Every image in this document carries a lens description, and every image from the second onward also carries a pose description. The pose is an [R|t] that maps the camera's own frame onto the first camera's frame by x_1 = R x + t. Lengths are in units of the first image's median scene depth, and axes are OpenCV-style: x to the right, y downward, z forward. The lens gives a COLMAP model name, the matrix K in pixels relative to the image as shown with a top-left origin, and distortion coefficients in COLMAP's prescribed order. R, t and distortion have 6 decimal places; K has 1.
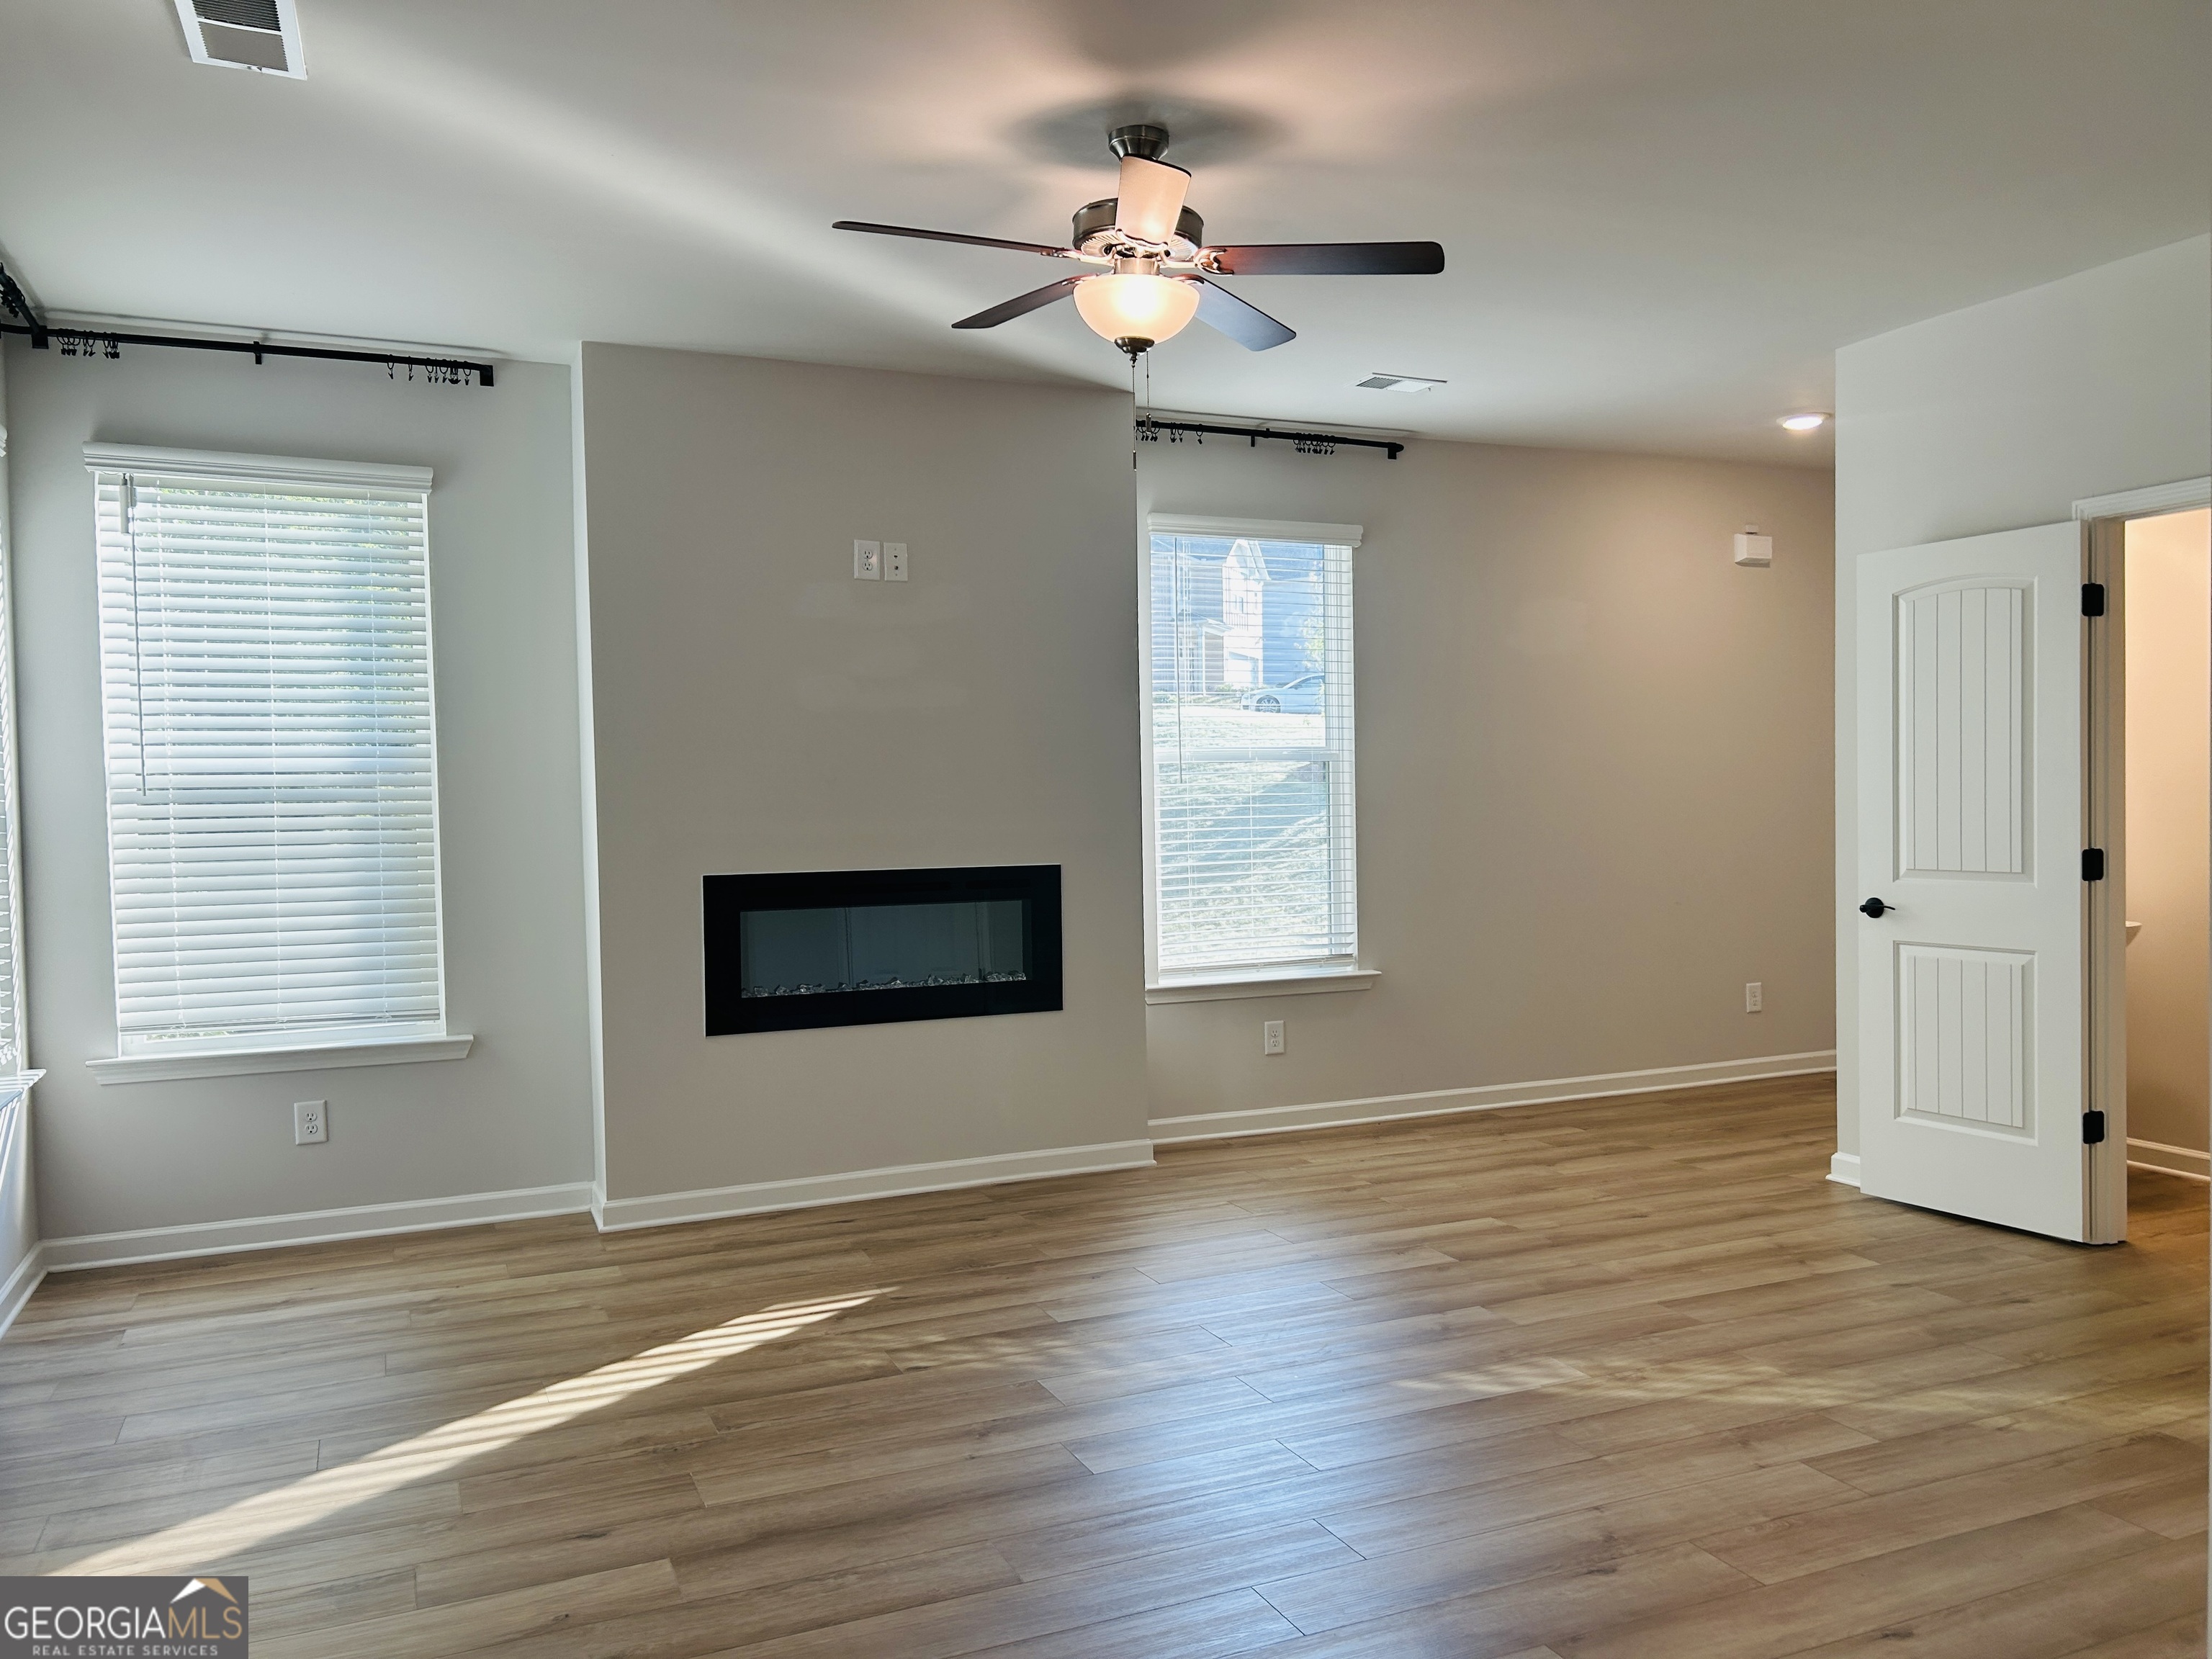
lens RADIAL K [[1673.2, 0, 1113.1], [0, 1673.2, 835.3], [0, 0, 1]] dist [0.066739, -0.066799]
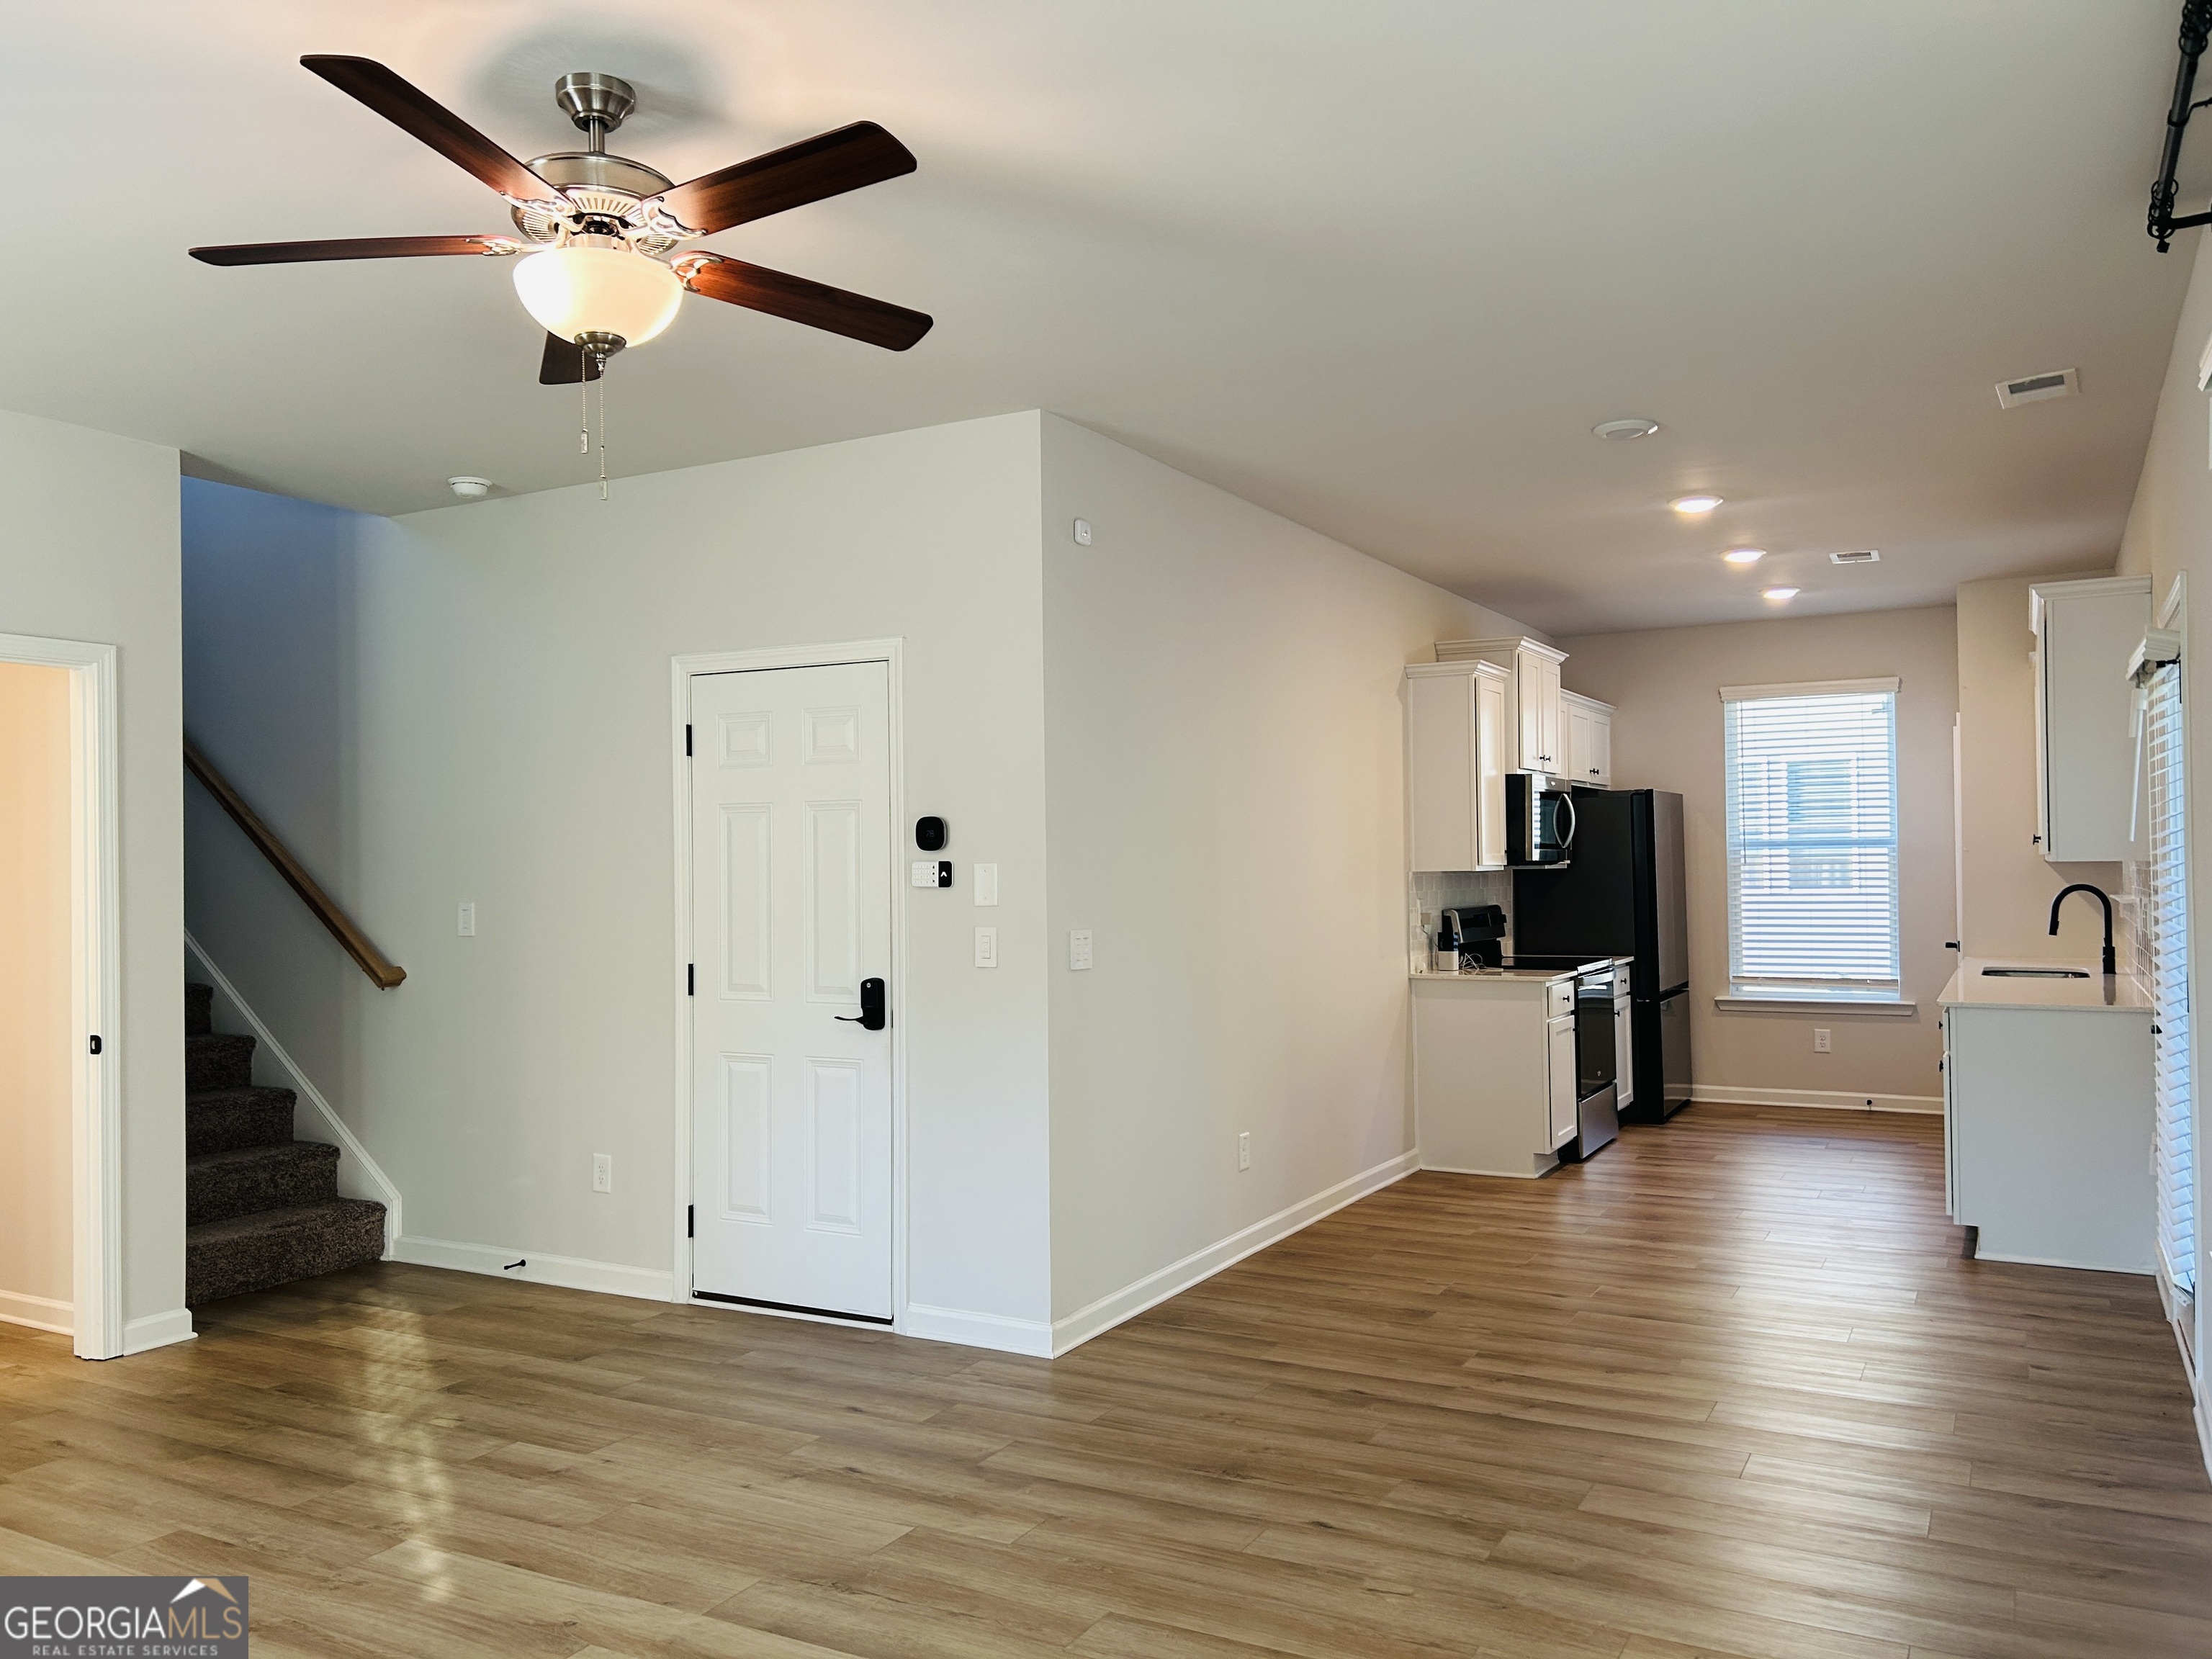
lens RADIAL K [[1673.1, 0, 1102.0], [0, 1673.1, 823.3], [0, 0, 1]] dist [0.022397, -0.004600]
pose [[-0.601944, 0.047459, 0.797126, -0.581375], [0.045513, 0.998649, -0.025088, -0.029694], [-0.797240, 0.021178, -0.603291, 1.016347]]
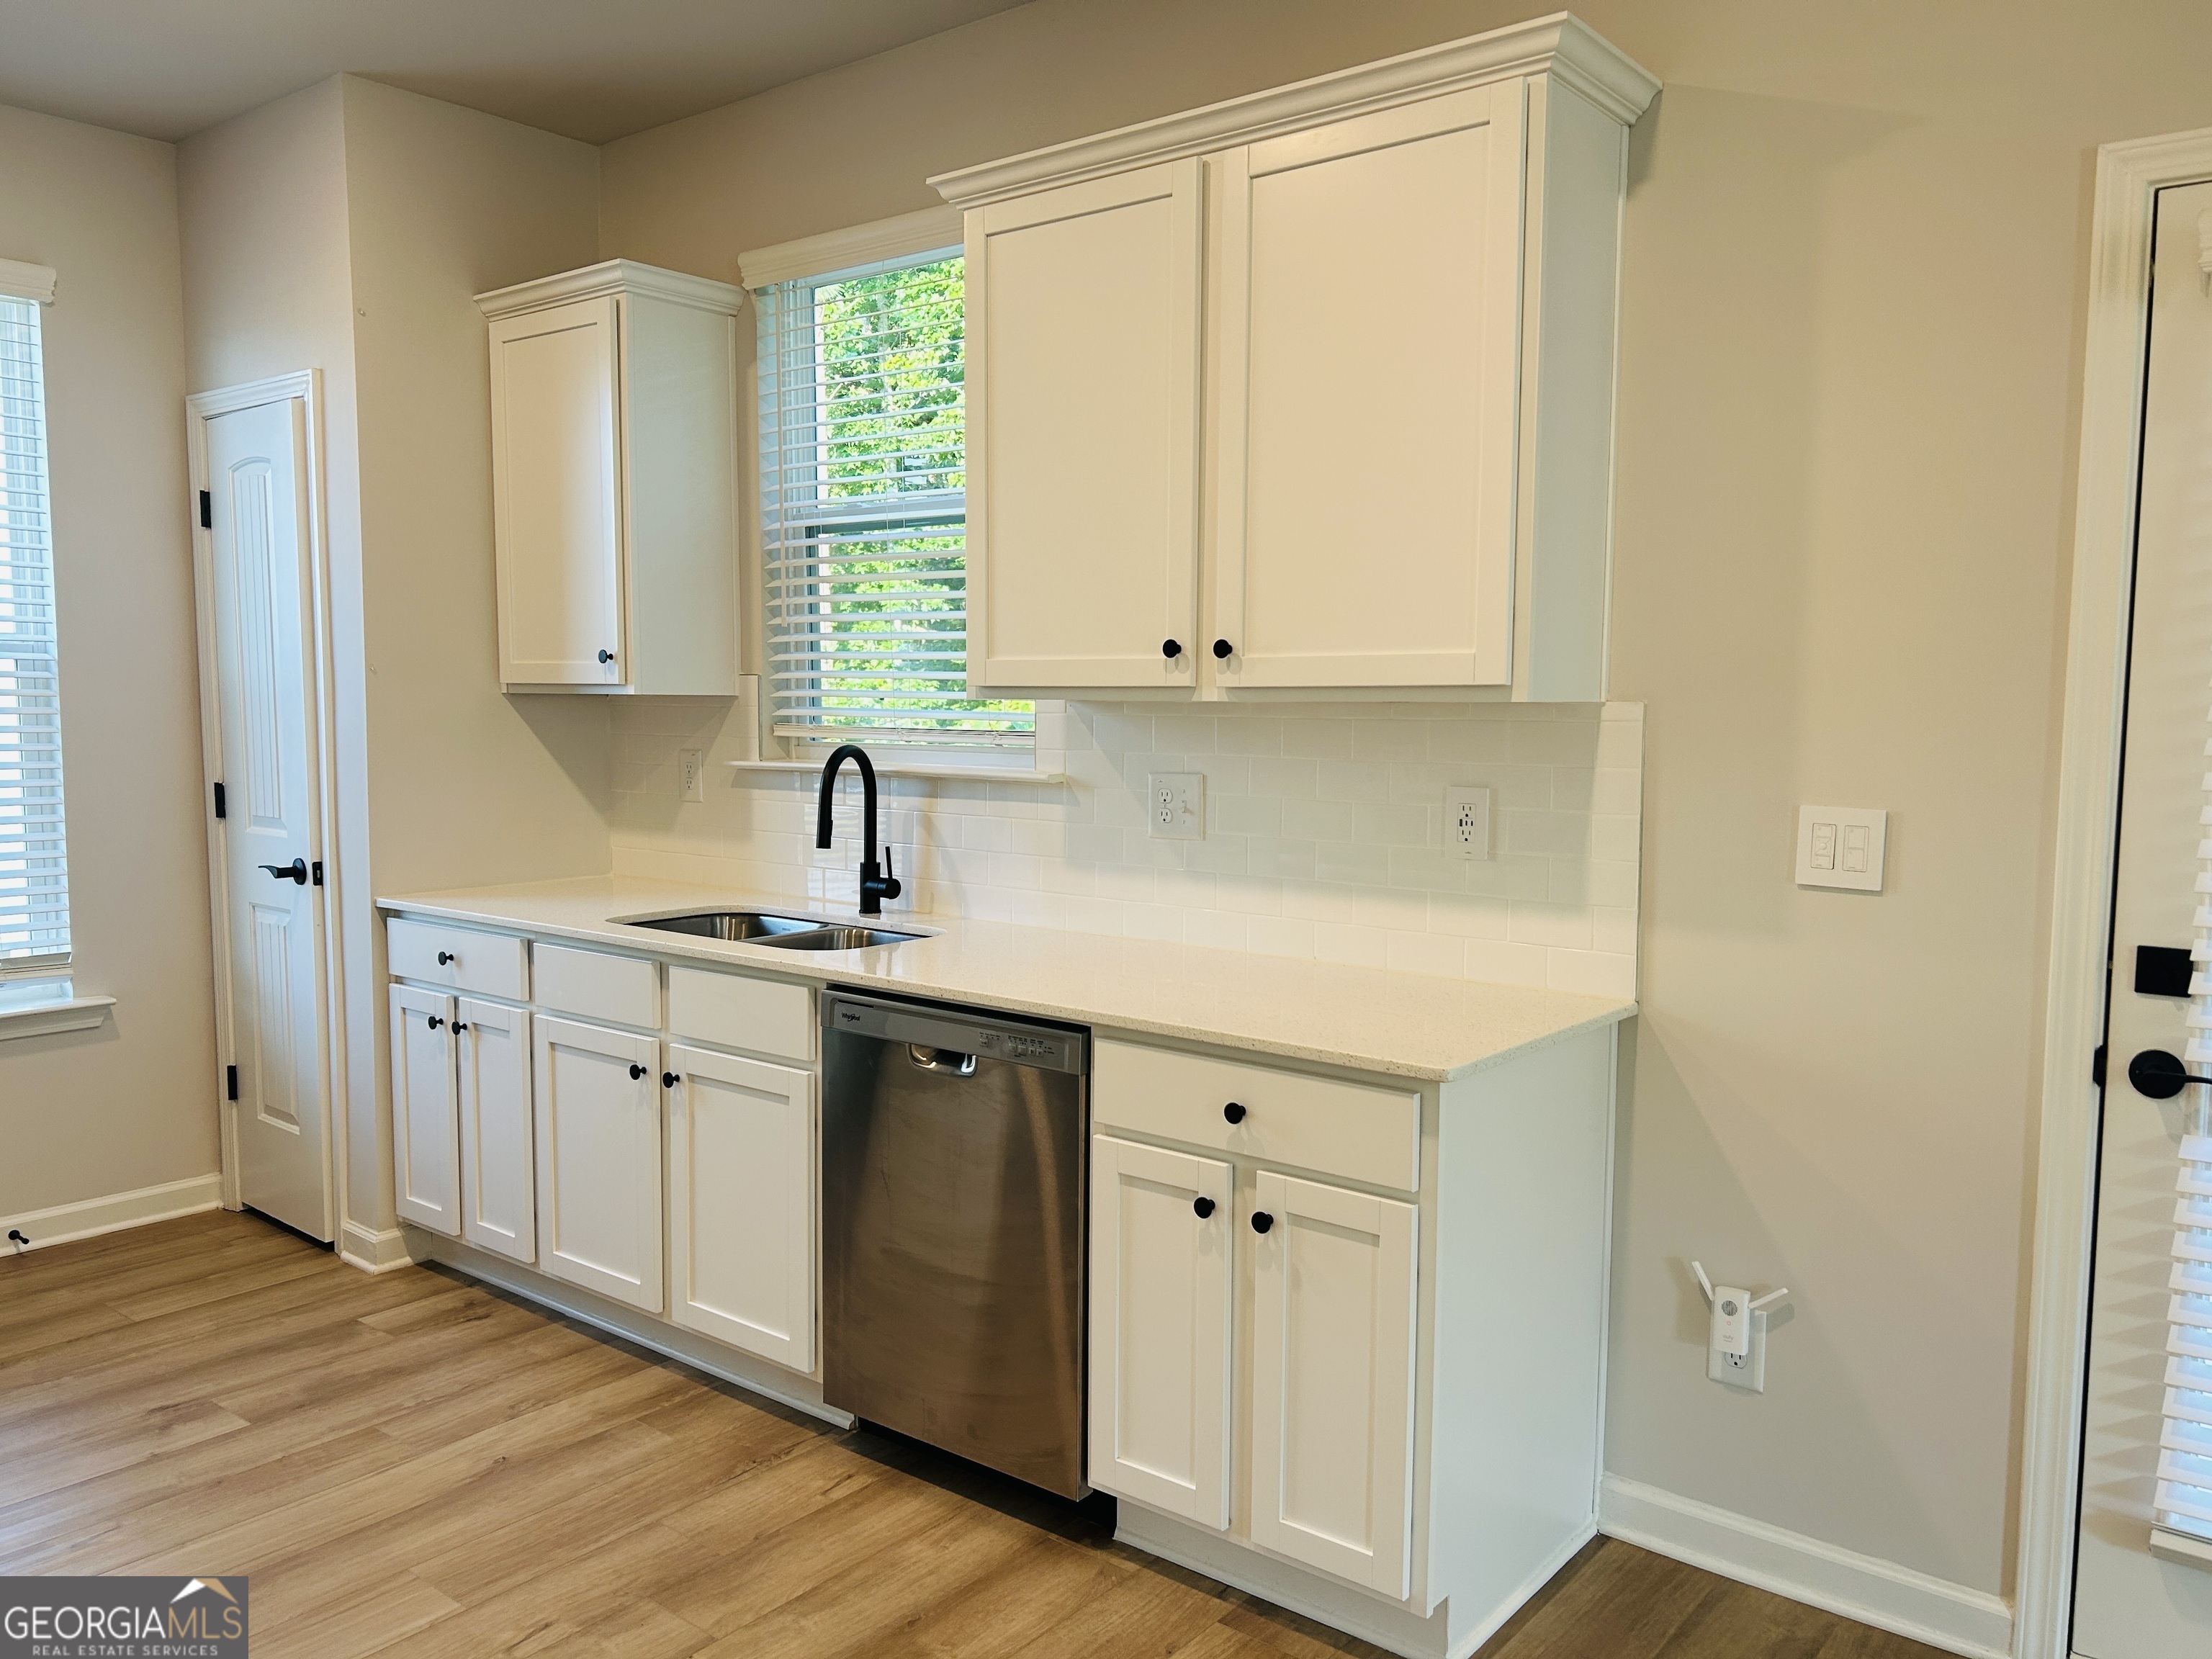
lens RADIAL K [[1661.7, 0, 1124.5], [0, 1661.7, 844.8], [0, 0, 1]] dist [0.068646, -0.079185]
pose [[-0.886365, 0.056028, -0.459585, 0.344252], [-0.001401, 0.992322, 0.123676, -0.022003], [0.462986, 0.110266, -0.879480, 0.130281]]
